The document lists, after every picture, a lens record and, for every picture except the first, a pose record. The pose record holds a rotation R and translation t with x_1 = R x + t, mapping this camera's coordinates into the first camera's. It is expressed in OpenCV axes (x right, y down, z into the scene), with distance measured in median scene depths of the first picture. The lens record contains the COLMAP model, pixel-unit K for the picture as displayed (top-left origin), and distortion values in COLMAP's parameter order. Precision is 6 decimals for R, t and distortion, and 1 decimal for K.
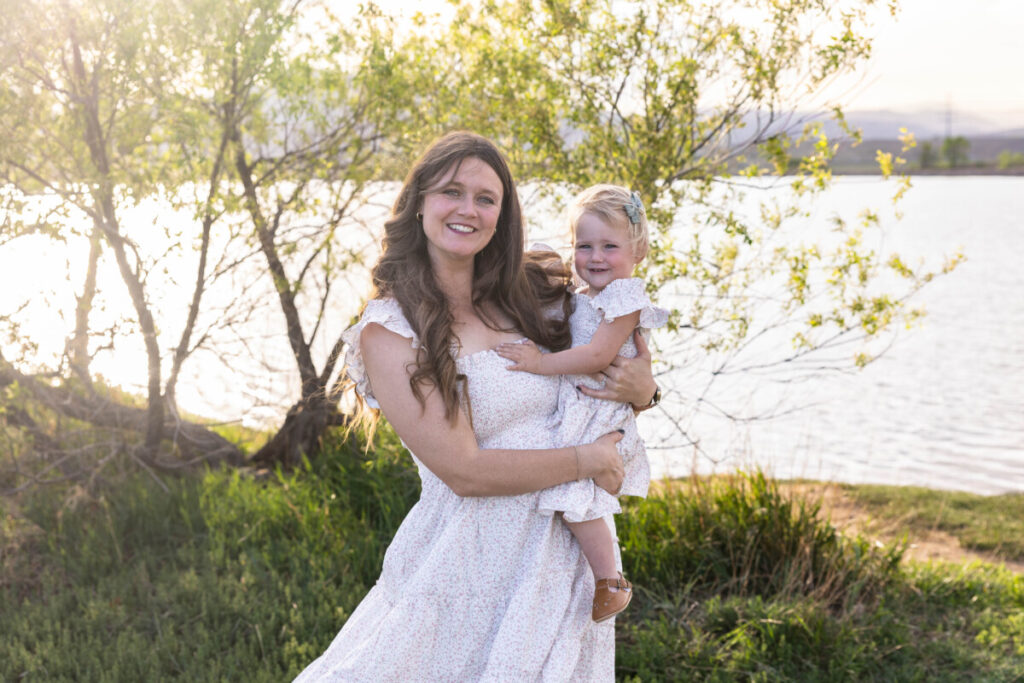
lens RADIAL K [[1611.3, 0, 465.6], [0, 1611.3, 288.6], [0, 0, 1]] dist [0.147935, -0.019718]
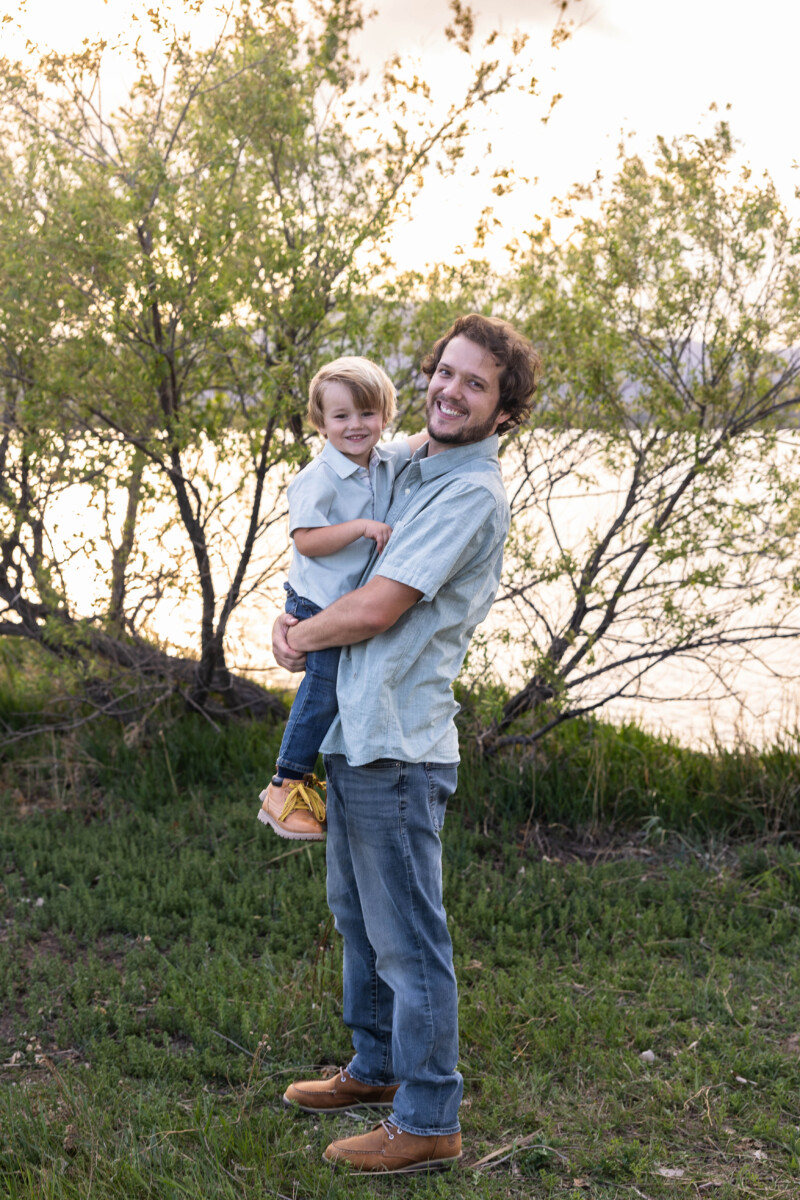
lens RADIAL K [[1994.3, 0, 400.0], [0, 1994.3, 600.0], [0, 0, 1]] dist [-0.065029, -0.093056]
pose [[0.997281, 0.023372, -0.069891, 0.014674], [-0.022212, 0.999603, 0.017331, 0.015406], [0.070268, -0.015732, 0.997404, -0.220462]]
